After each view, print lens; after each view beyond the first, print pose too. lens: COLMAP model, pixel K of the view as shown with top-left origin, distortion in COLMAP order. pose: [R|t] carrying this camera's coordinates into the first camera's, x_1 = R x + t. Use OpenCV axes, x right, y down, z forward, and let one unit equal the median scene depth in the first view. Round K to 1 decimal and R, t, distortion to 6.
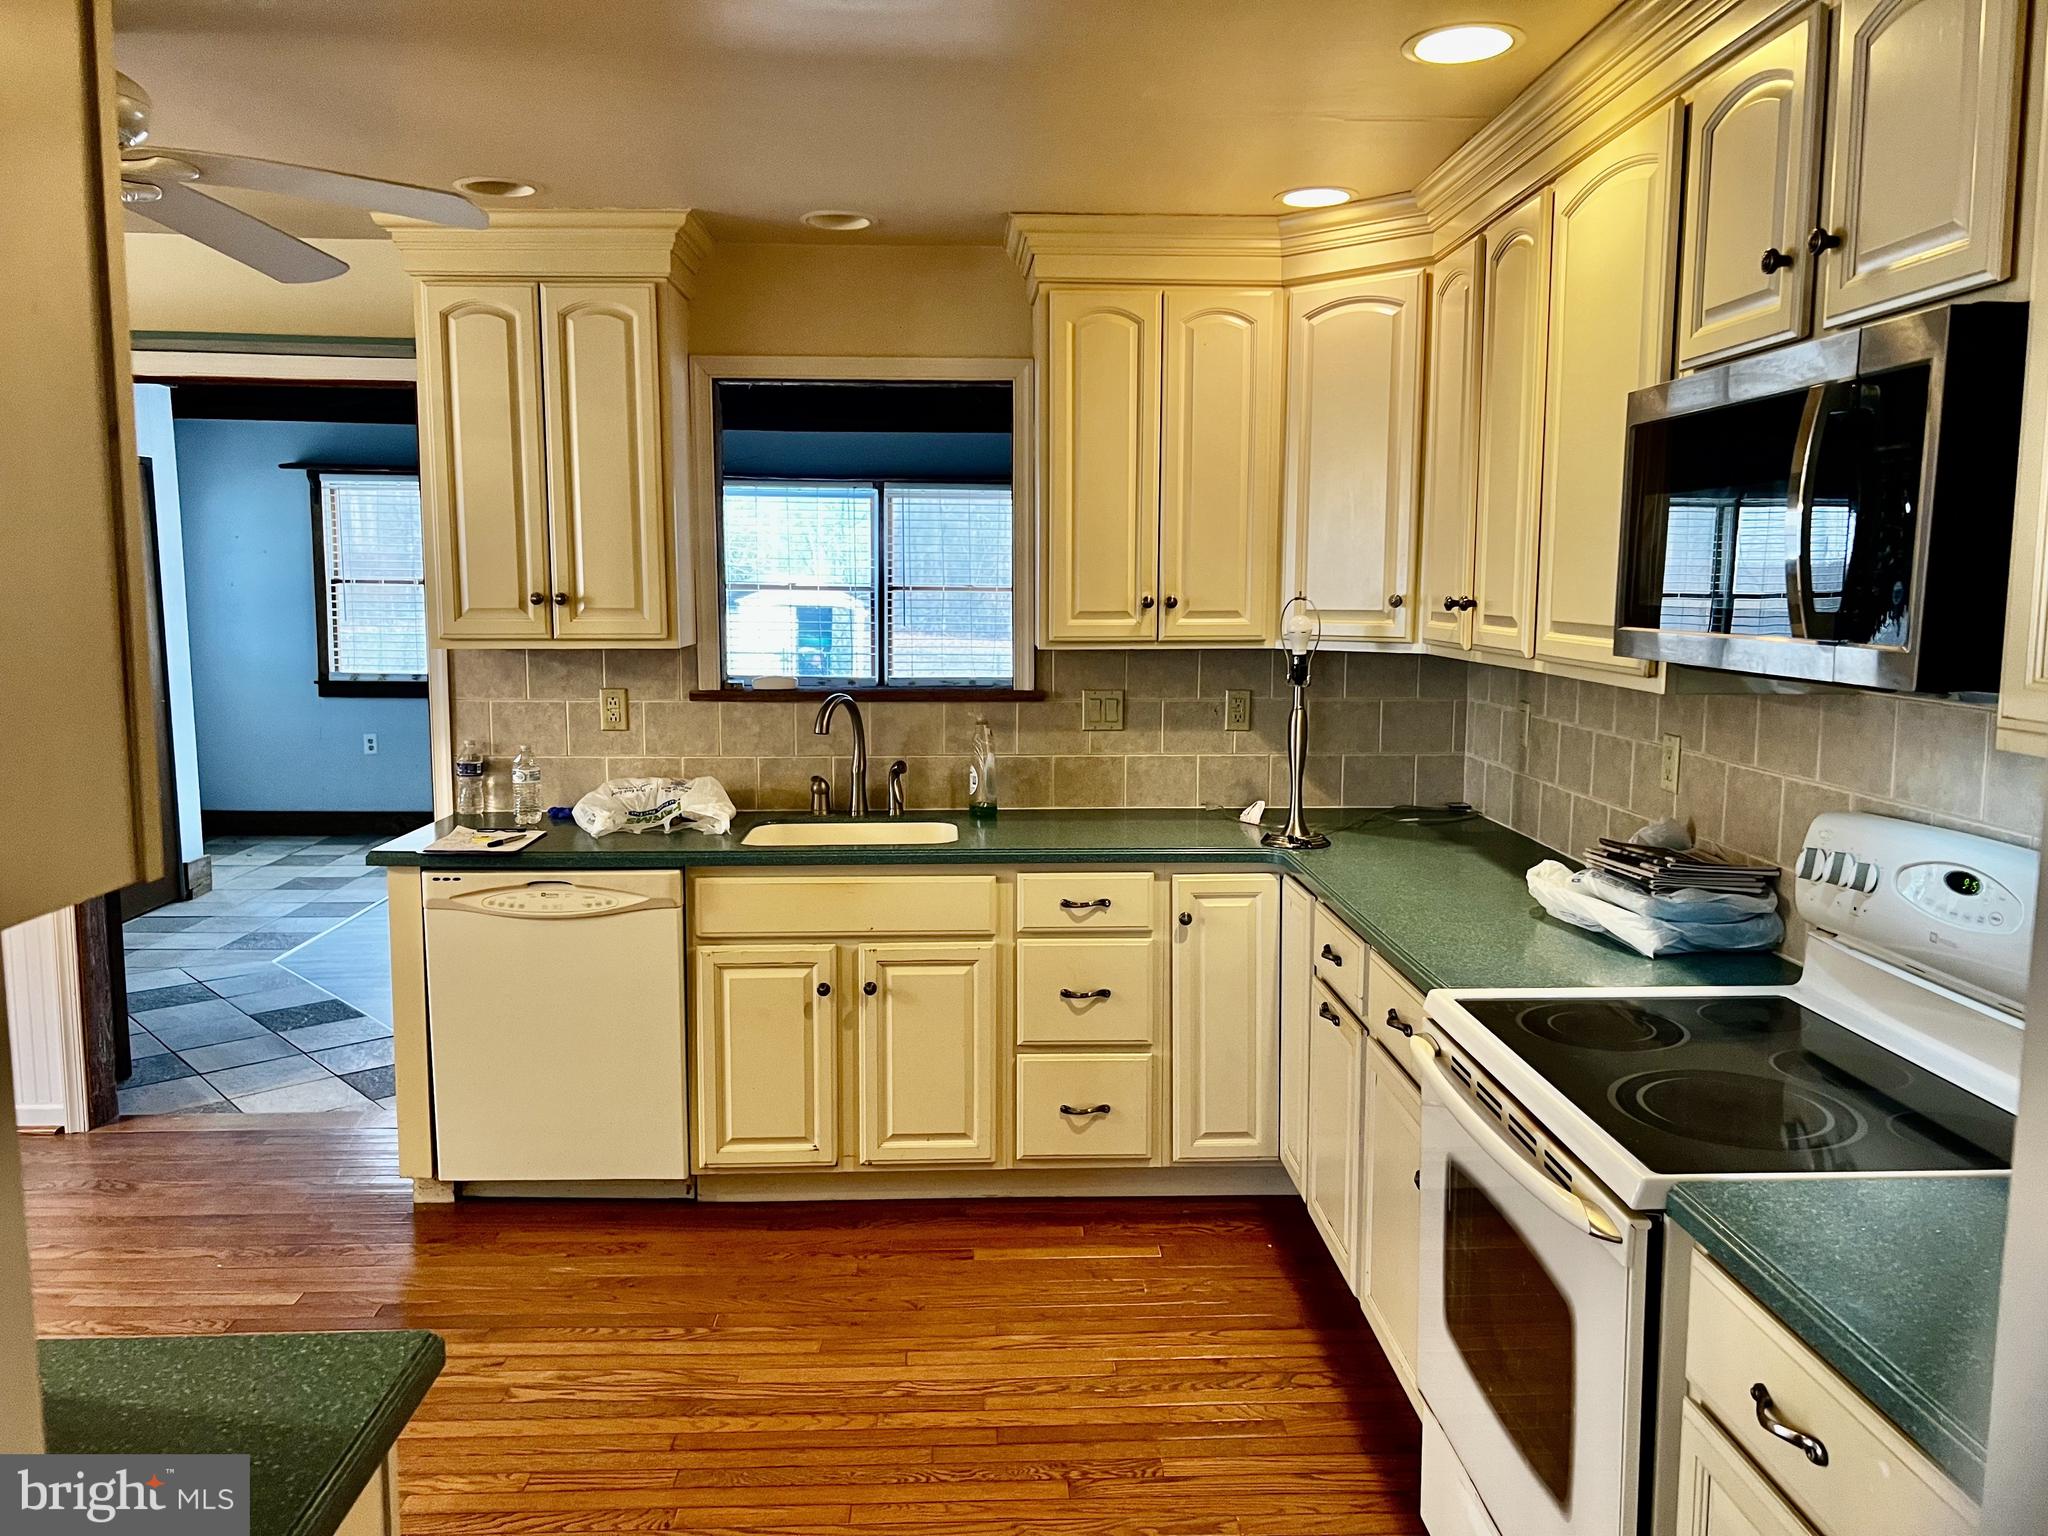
lens RADIAL K [[1551.0, 0, 1040.8], [0, 1551.0, 762.3], [0, 0, 1]] dist [0.048138, -0.053130]
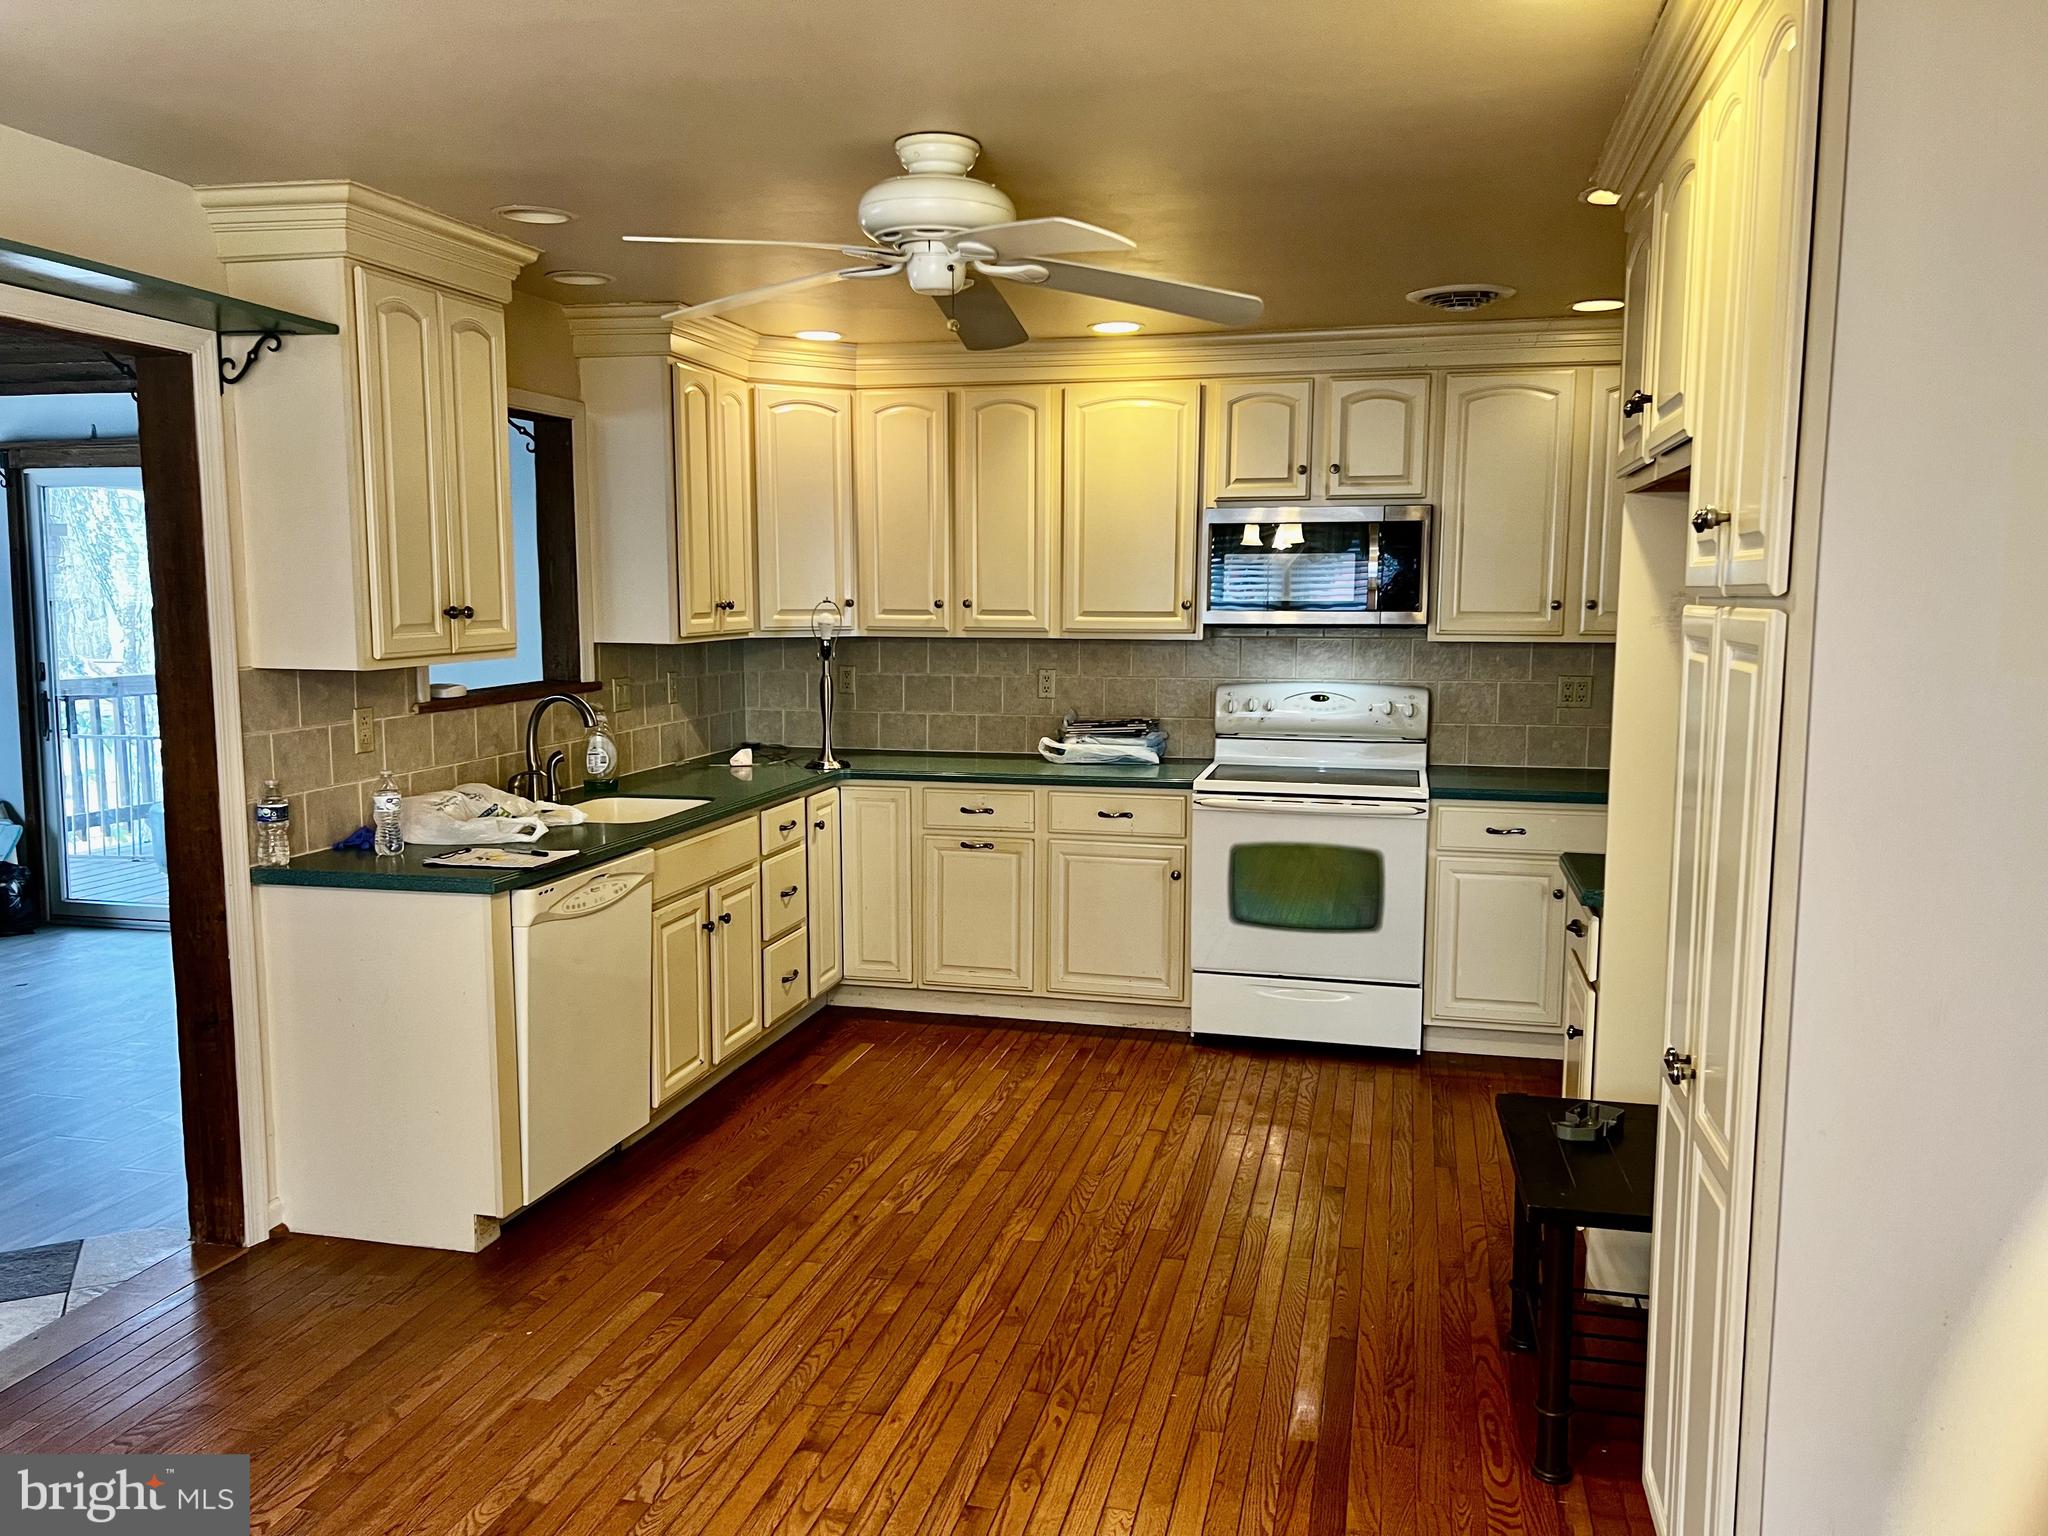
lens RADIAL K [[1551.0, 0, 1040.8], [0, 1551.0, 762.3], [0, 0, 1]] dist [0.048138, -0.053130]
pose [[0.262266, -0.112464, 0.958420, -1.245366], [0.112106, 0.990012, 0.085493, -0.057621], [-0.958462, 0.085023, 0.272255, 0.411927]]
